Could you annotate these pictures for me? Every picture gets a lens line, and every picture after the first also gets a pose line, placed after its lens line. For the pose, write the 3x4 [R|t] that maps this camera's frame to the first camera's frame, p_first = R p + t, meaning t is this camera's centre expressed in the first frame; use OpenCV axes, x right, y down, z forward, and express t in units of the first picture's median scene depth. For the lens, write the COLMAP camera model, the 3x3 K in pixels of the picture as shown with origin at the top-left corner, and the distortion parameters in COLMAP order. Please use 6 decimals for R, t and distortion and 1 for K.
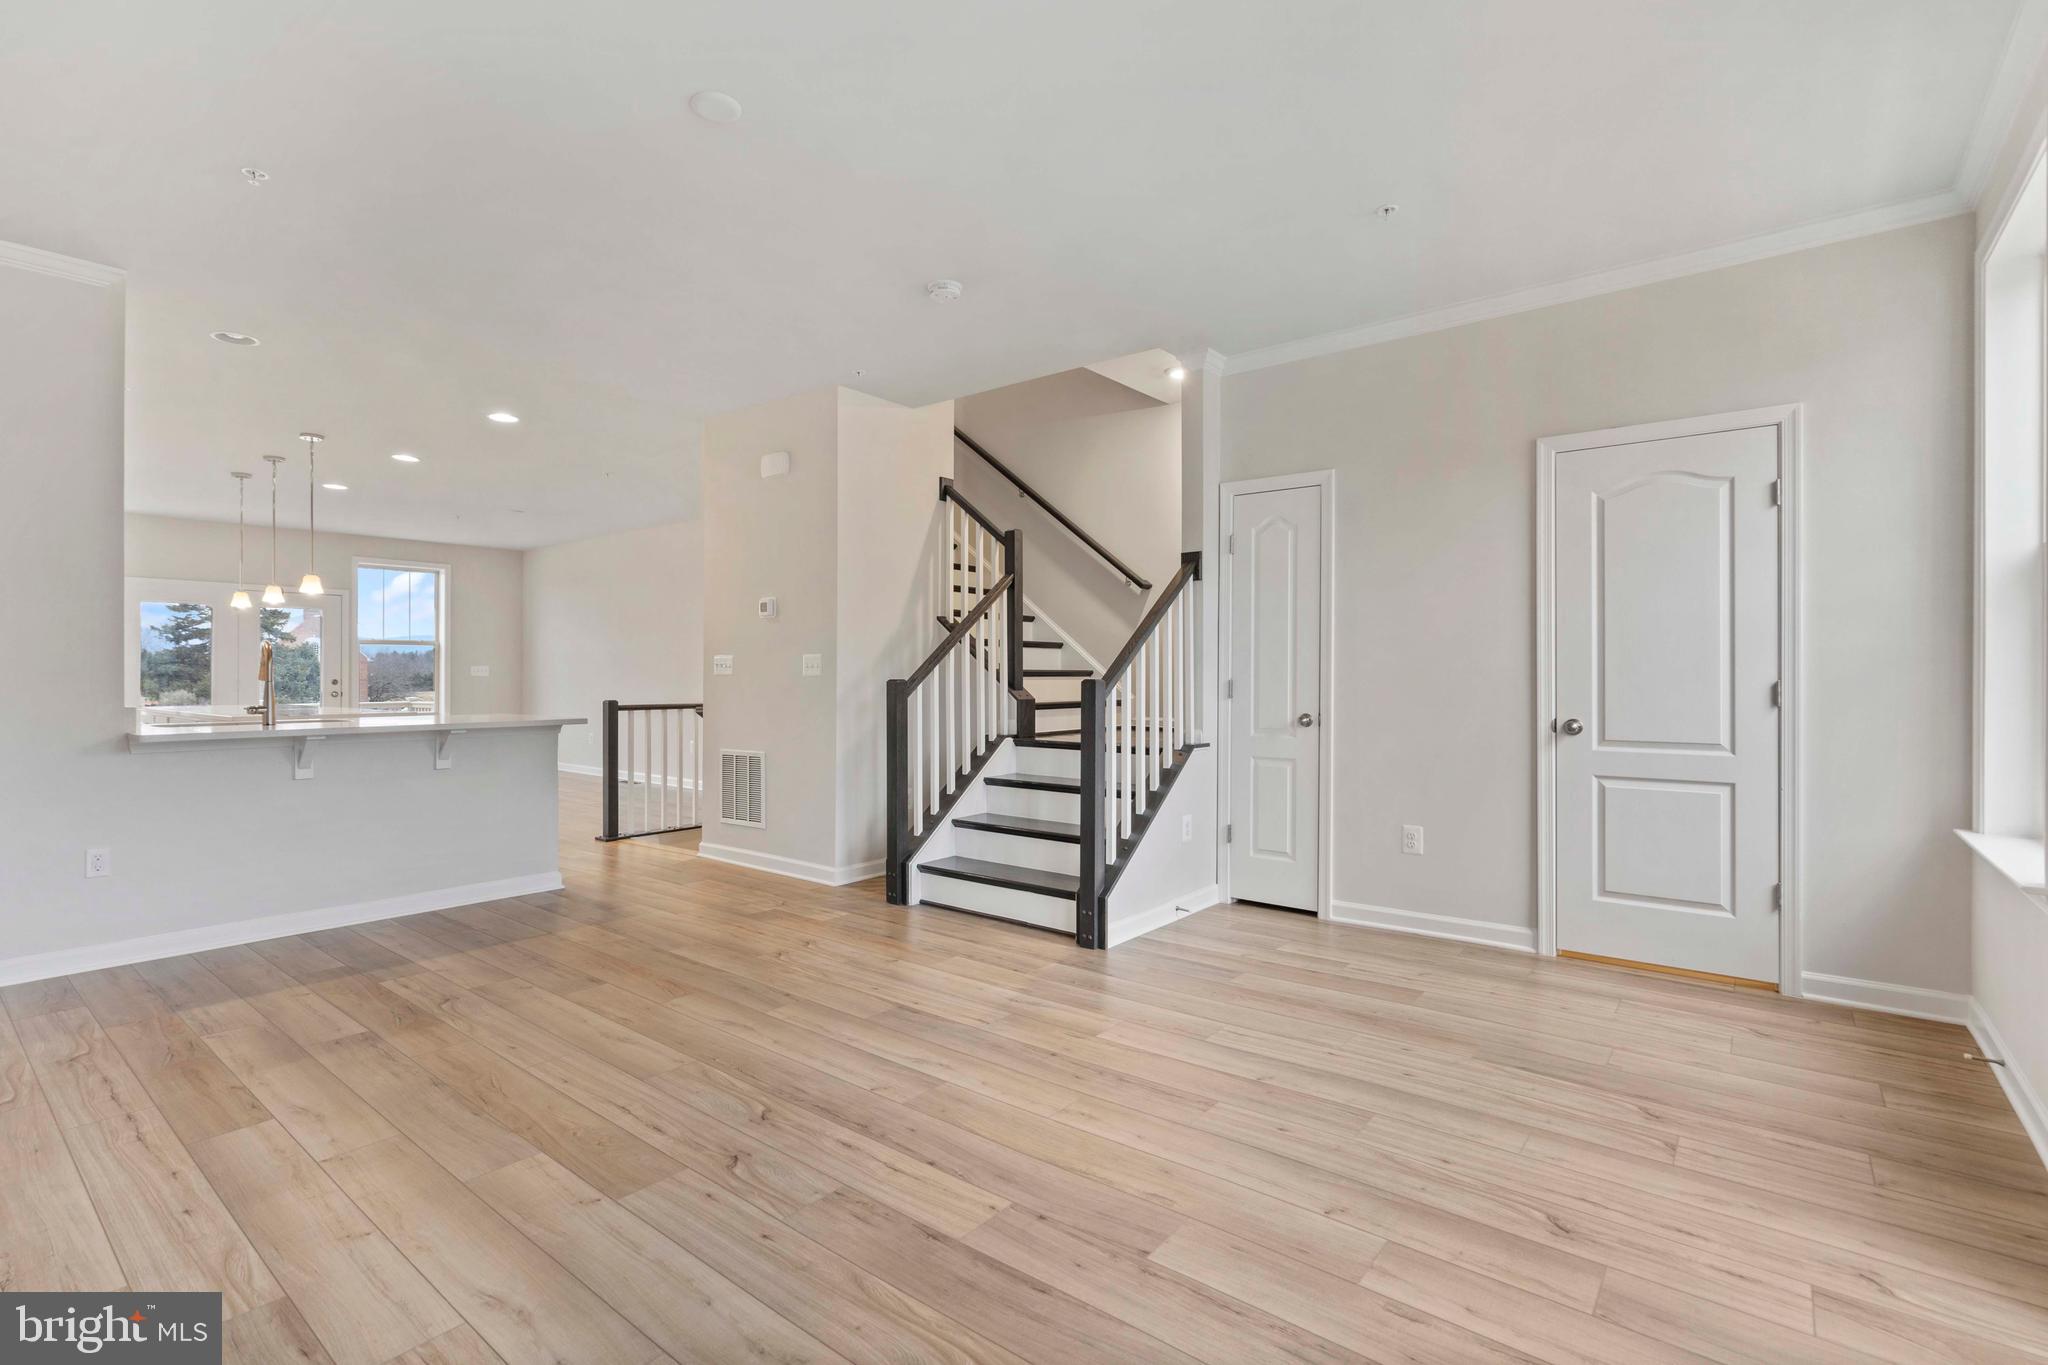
lens RADIAL K [[934.7, 0, 1031.5], [0, 934.7, 680.4], [0, 0, 1]] dist [-0.009017, 0.003086]
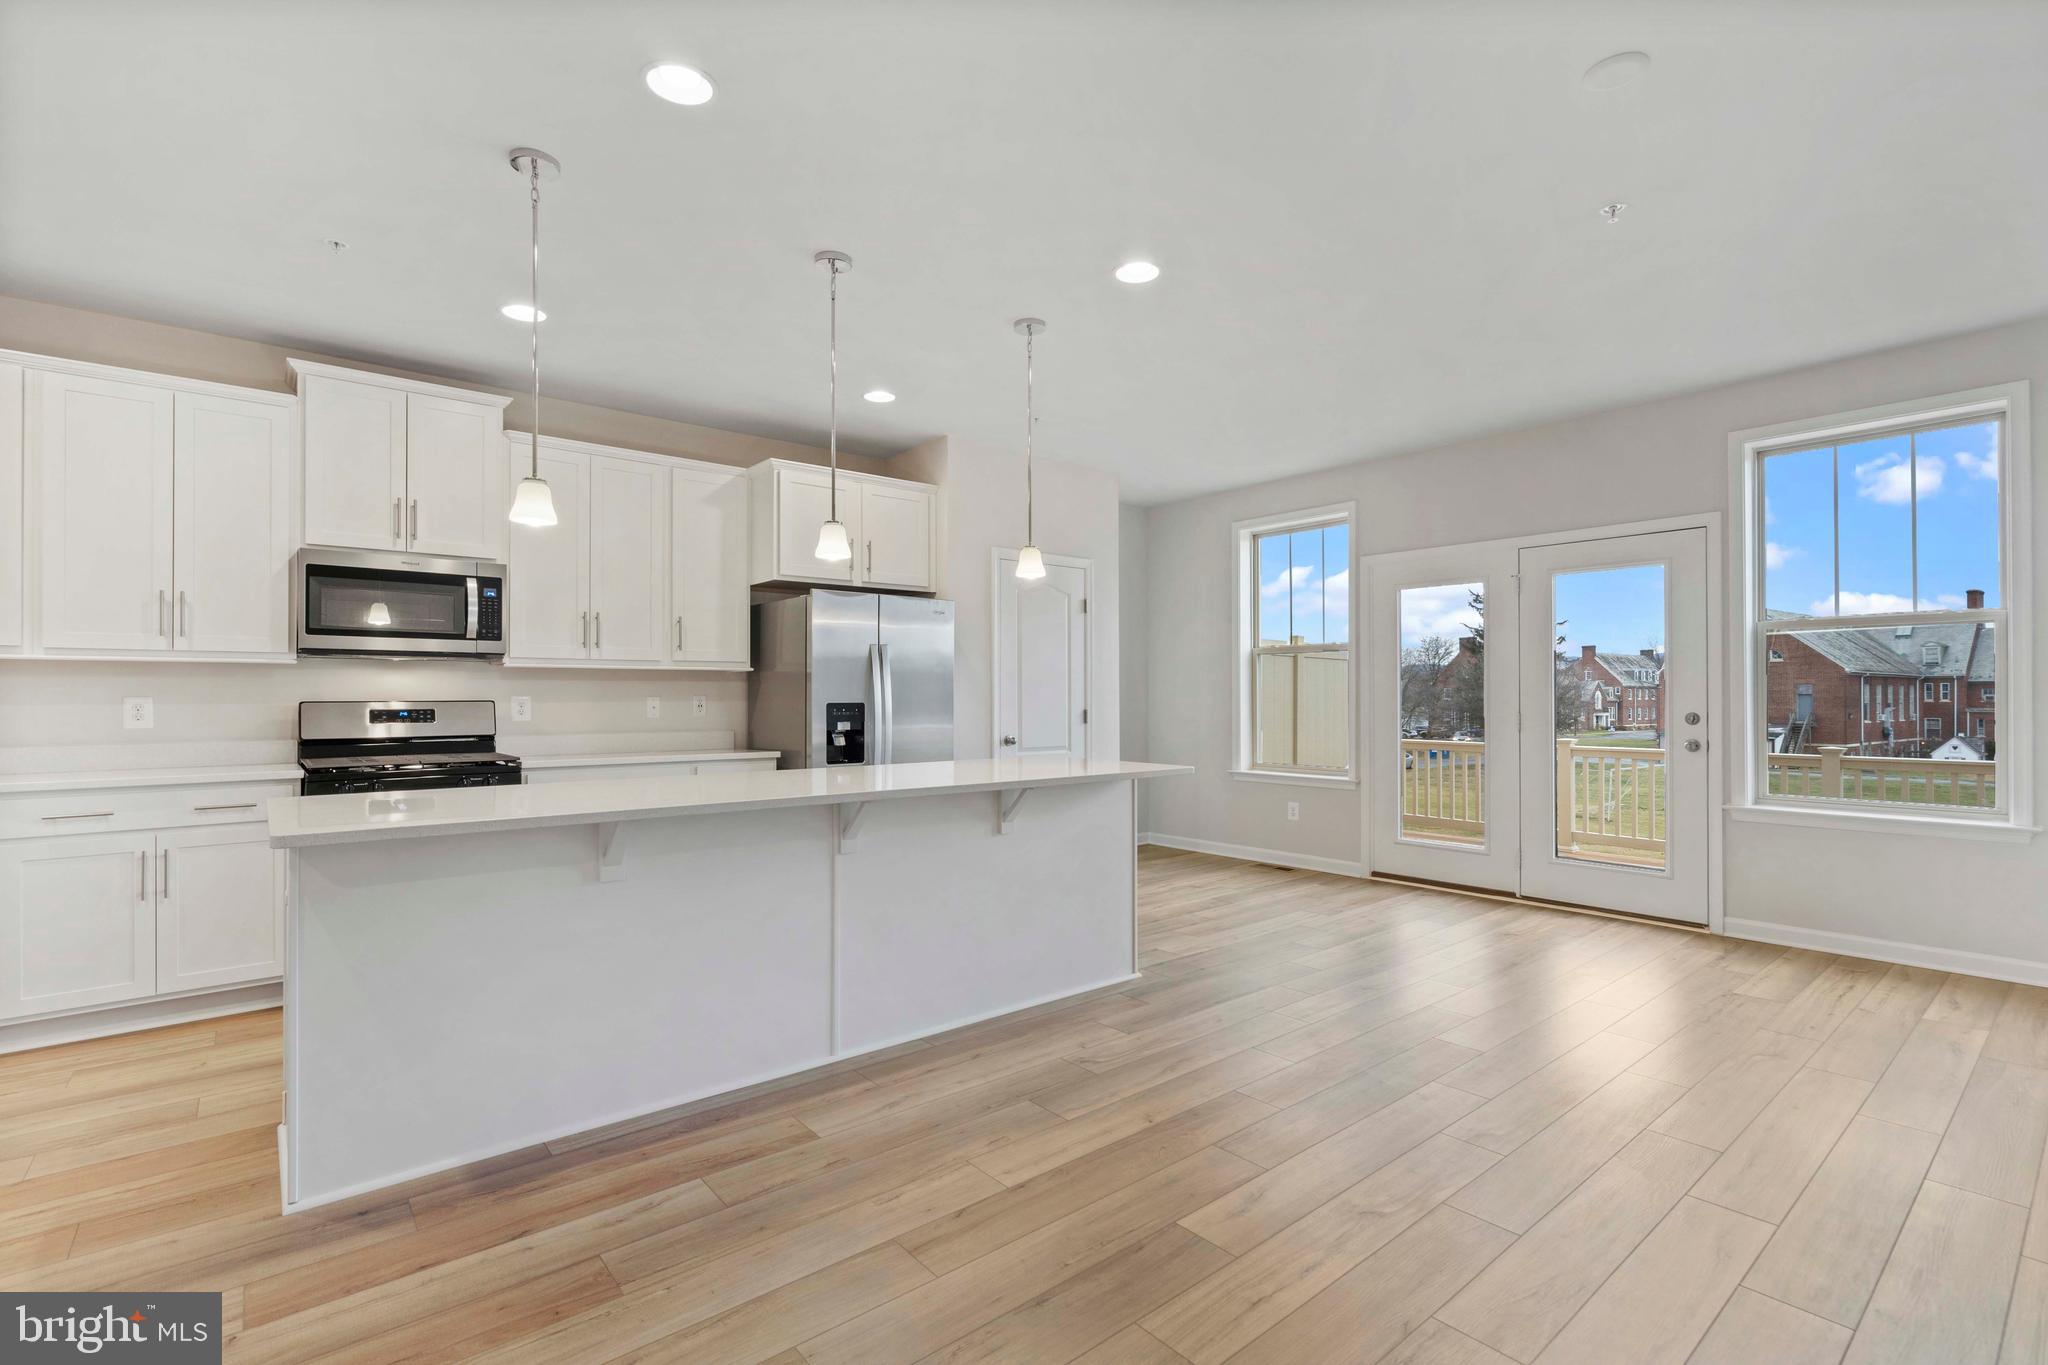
lens RADIAL K [[934.7, 0, 1026.9], [0, 934.7, 692.4], [0, 0, 1]] dist [-0.009017, 0.003086]
pose [[-0.203522, -0.007055, -0.979045, -0.660469], [-0.001529, 0.999975, -0.006888, -0.020890], [0.979069, 0.000095, -0.203528, 2.169963]]
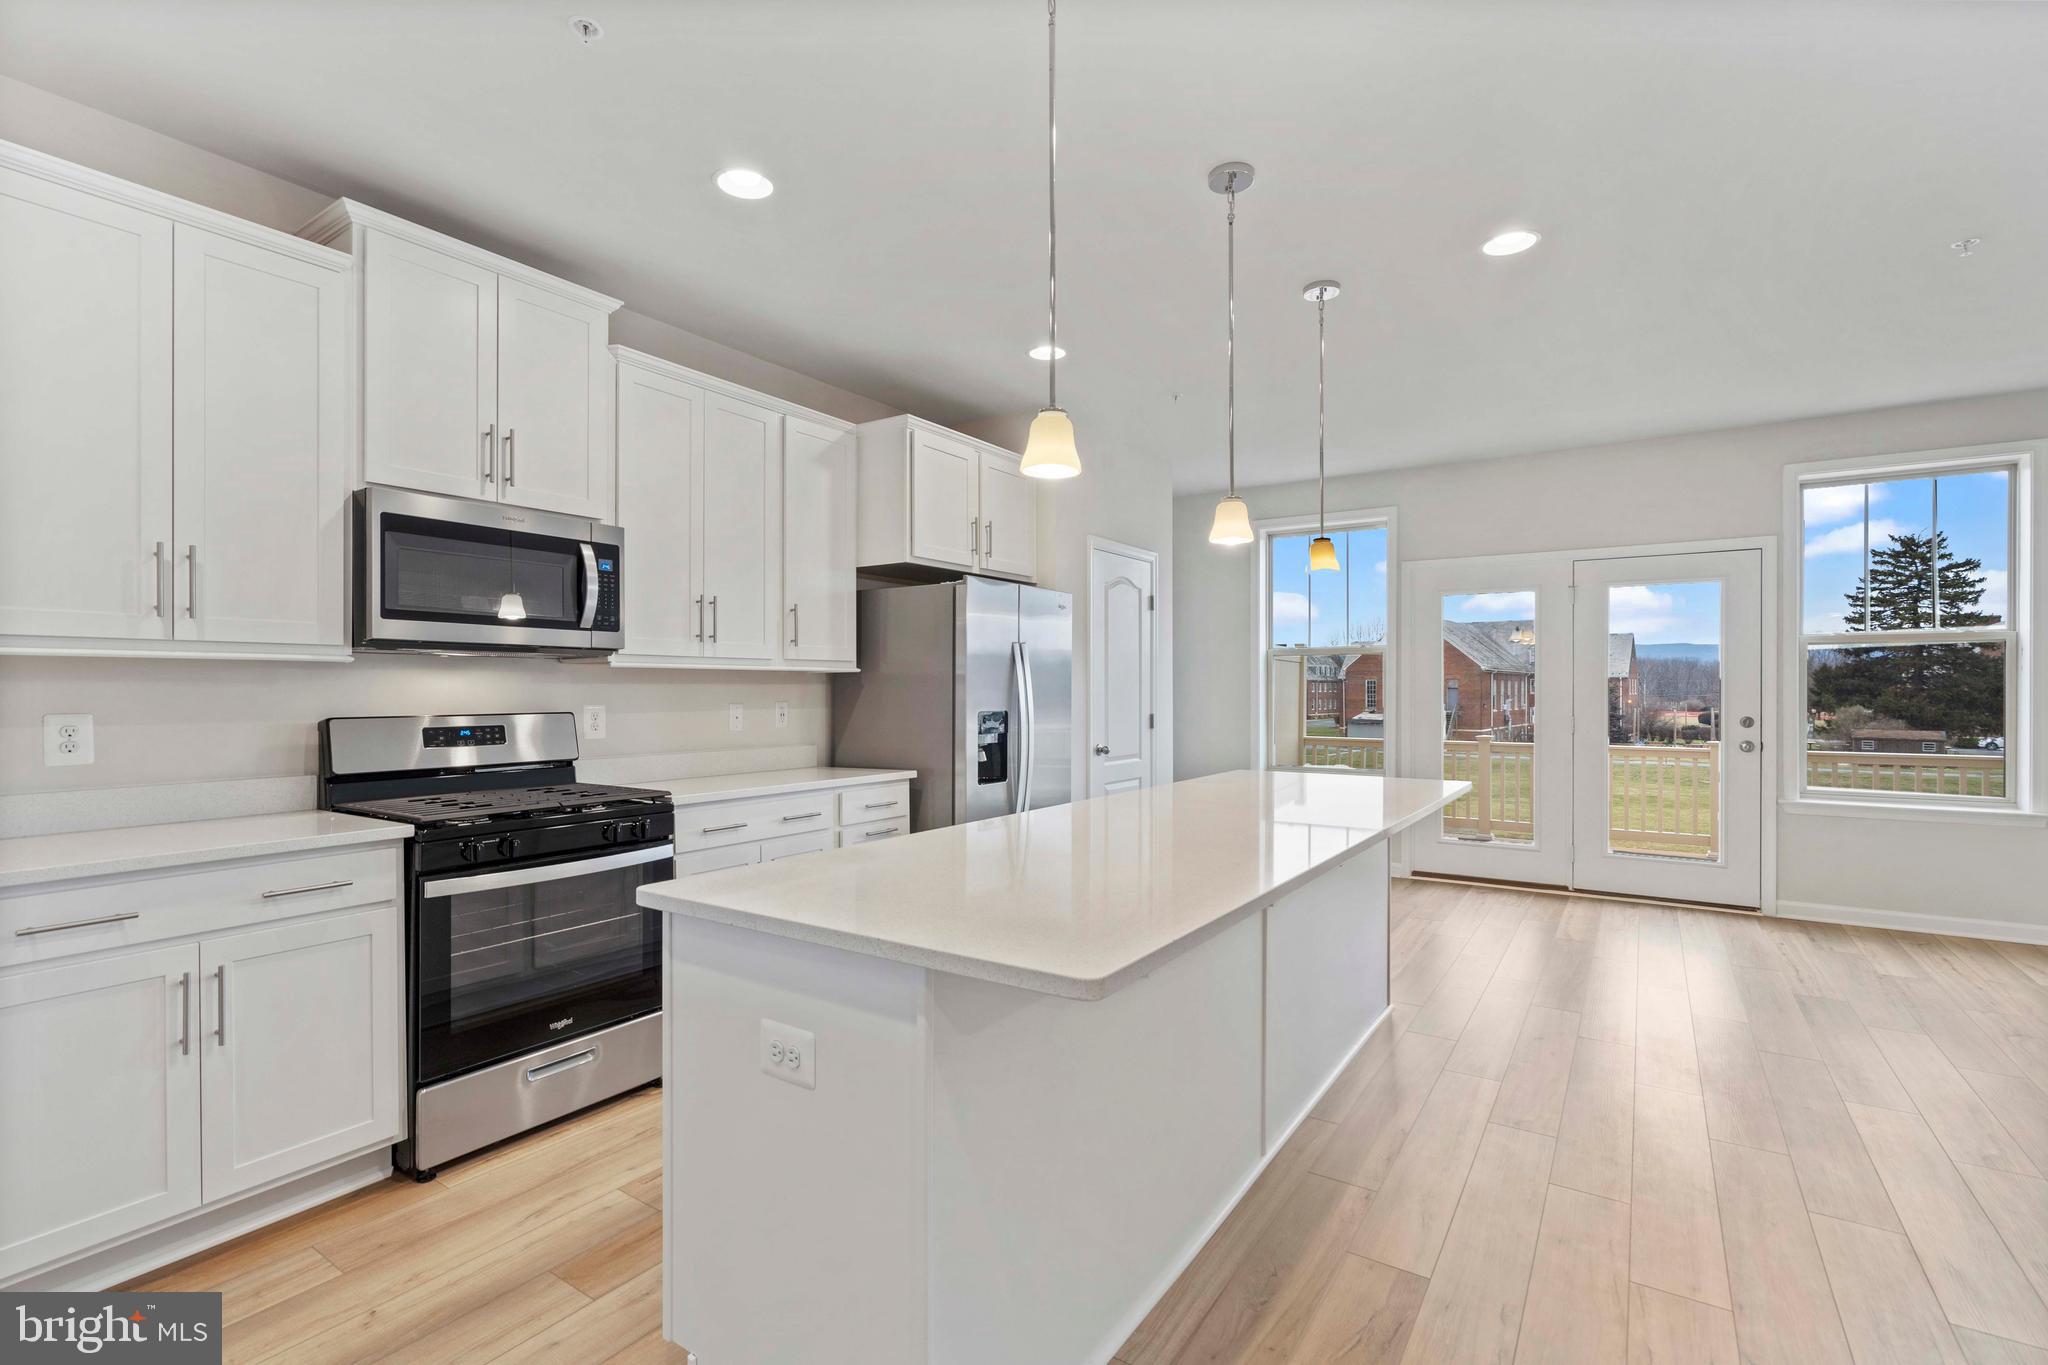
lens RADIAL K [[934.7, 0, 1025.0], [0, 934.7, 691.2], [0, 0, 1]] dist [-0.009017, 0.003086]
pose [[0.082145, 0.000638, -0.996620, -0.783989], [-0.003182, 0.999995, 0.000378, -0.039287], [0.996615, 0.003141, 0.082147, 1.597722]]
